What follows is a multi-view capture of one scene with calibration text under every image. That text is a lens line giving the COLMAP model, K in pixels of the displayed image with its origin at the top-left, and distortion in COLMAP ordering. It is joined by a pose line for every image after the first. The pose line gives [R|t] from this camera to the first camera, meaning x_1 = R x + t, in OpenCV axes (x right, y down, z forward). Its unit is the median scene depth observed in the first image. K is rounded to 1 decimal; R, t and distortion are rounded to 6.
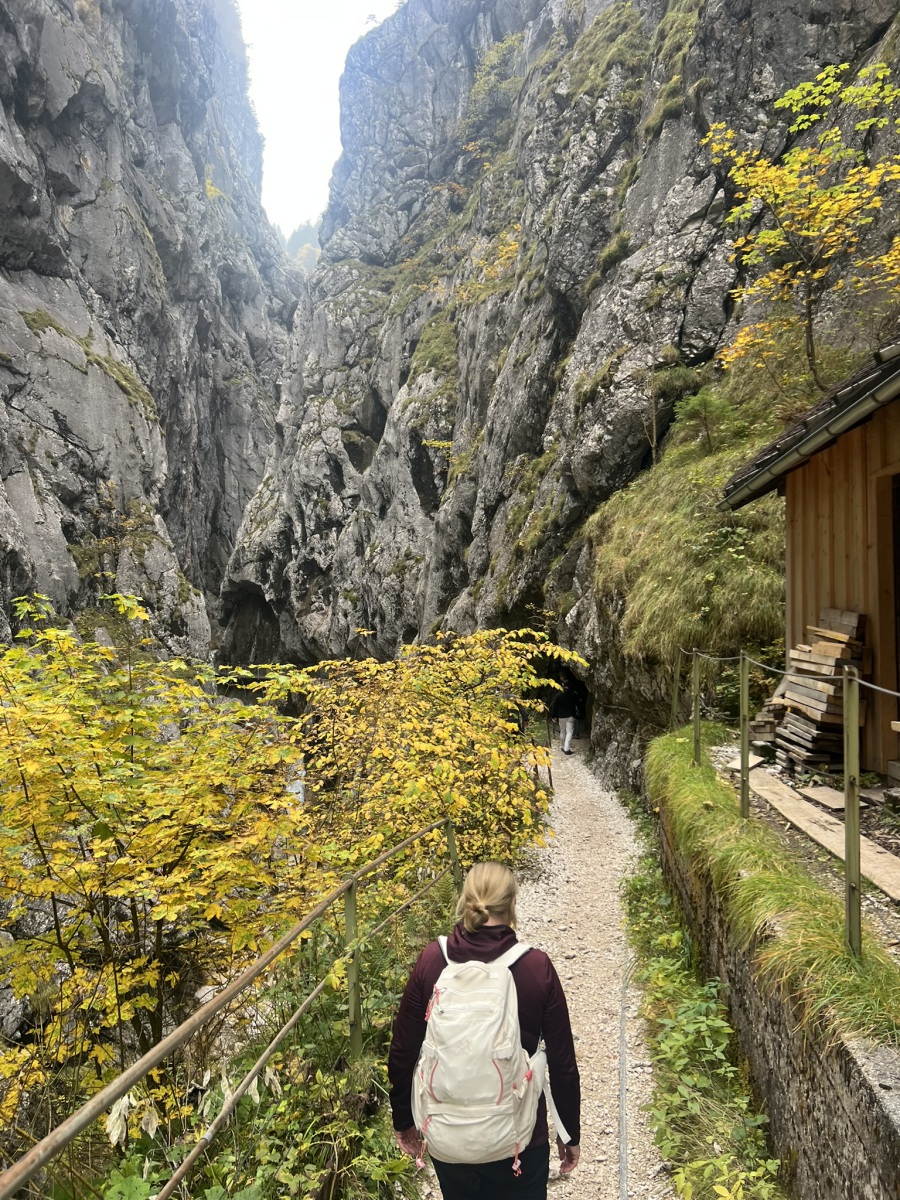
lens RADIAL K [[892.9, 0, 449.2], [0, 892.9, 602.8], [0, 0, 1]] dist [0.034611, -0.050964]
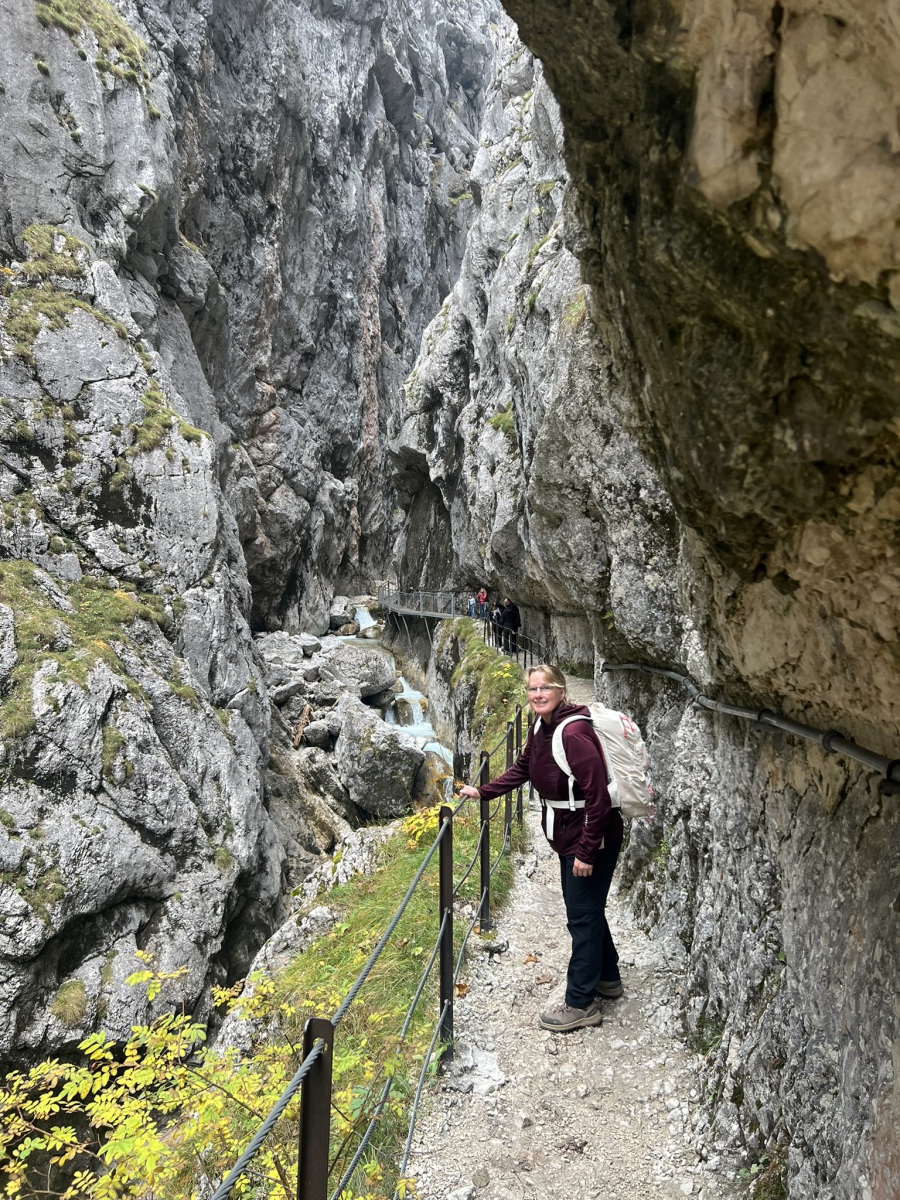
lens RADIAL K [[892.9, 0, 453.8], [0, 892.9, 603.1], [0, 0, 1]] dist [0.034611, -0.050964]
pose [[0.940615, 0.016962, -0.339052, 0.000567], [0.010246, 0.996878, 0.078296, 0.032123], [0.339321, -0.077120, 0.937504, 0.486153]]
